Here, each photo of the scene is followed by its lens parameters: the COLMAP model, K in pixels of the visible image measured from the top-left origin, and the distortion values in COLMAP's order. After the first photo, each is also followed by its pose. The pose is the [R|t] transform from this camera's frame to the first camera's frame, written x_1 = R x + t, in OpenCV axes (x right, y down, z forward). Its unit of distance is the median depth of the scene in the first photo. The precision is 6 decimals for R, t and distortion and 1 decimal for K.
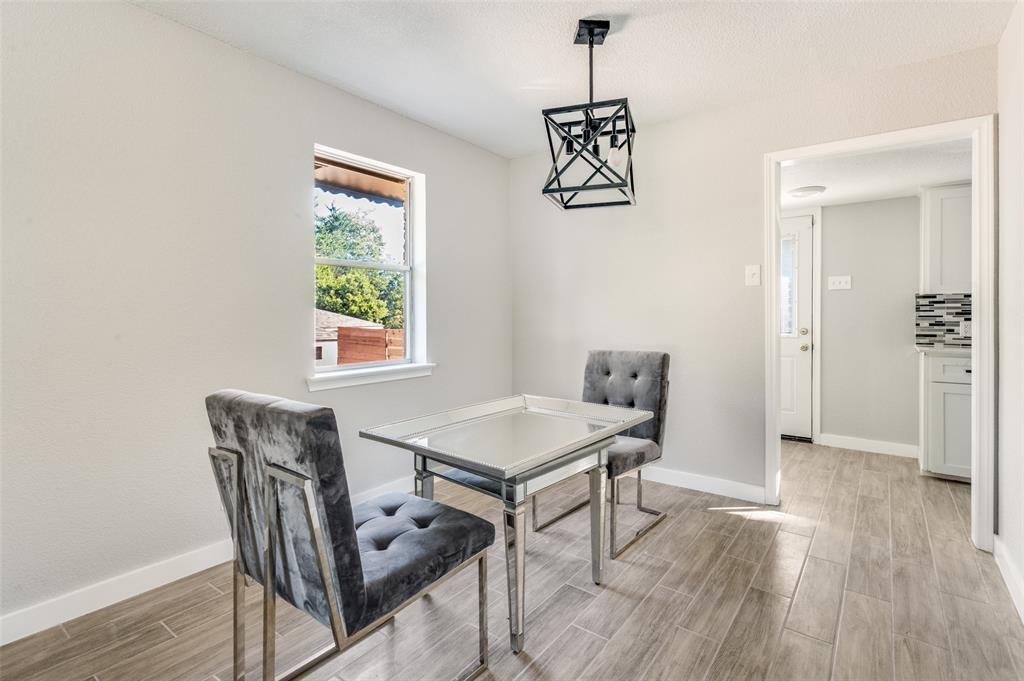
lens RADIAL K [[499.9, 0, 520.8], [0, 499.9, 312.0], [0, 0, 1]] dist [-0.000006, 0.000183]
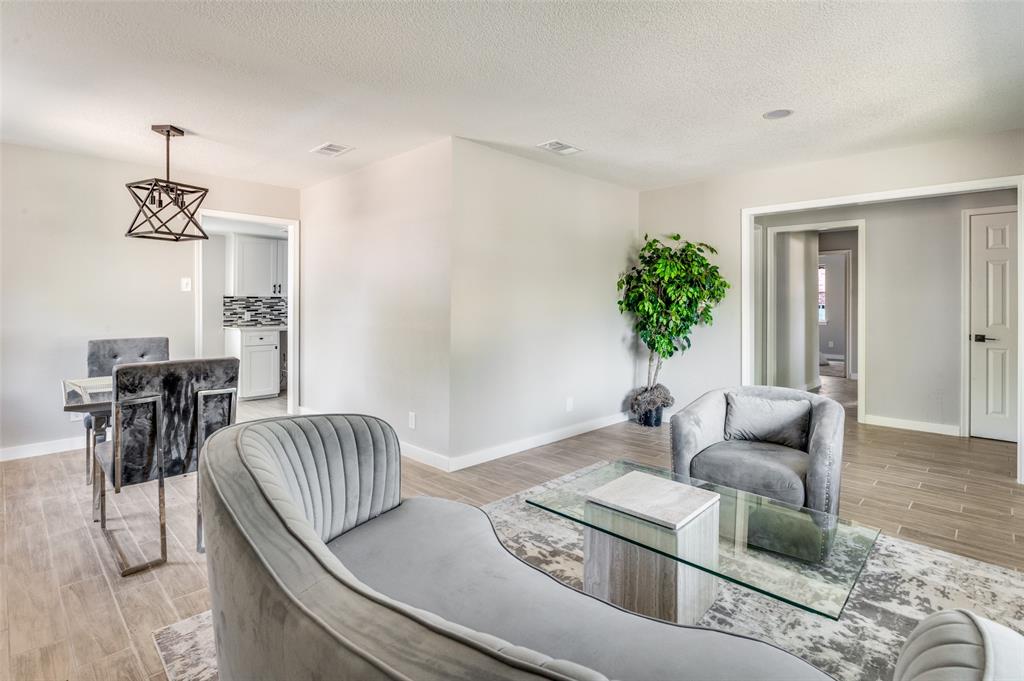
lens RADIAL K [[499.9, 0, 517.9], [0, 499.9, 307.1], [0, 0, 1]] dist [-0.000006, 0.000183]
pose [[0.125004, -0.007920, 0.992125, -0.719552], [-0.003473, 0.999959, 0.008420, -0.015687], [-0.992150, -0.004498, 0.124971, -0.158497]]
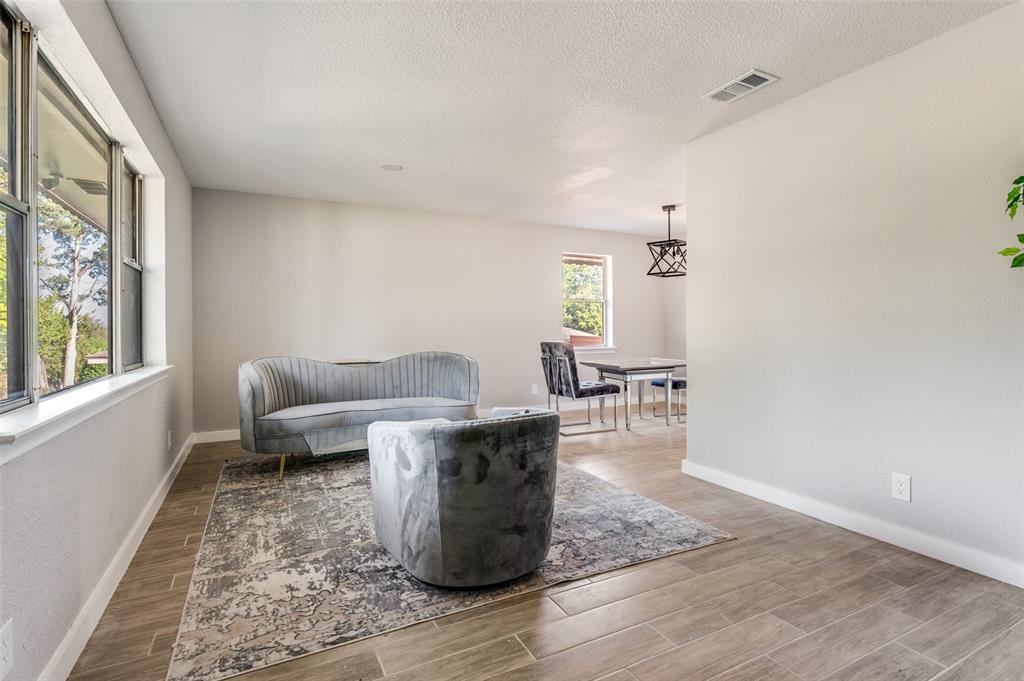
lens RADIAL K [[499.9, 0, 519.1], [0, 499.9, 338.4], [0, 0, 1]] dist [-0.000006, 0.000183]
pose [[0.900688, 0.002416, -0.434459, 0.323897], [0.006957, 0.999776, 0.019983, 0.021145], [0.434410, -0.021021, 0.900470, -0.919411]]
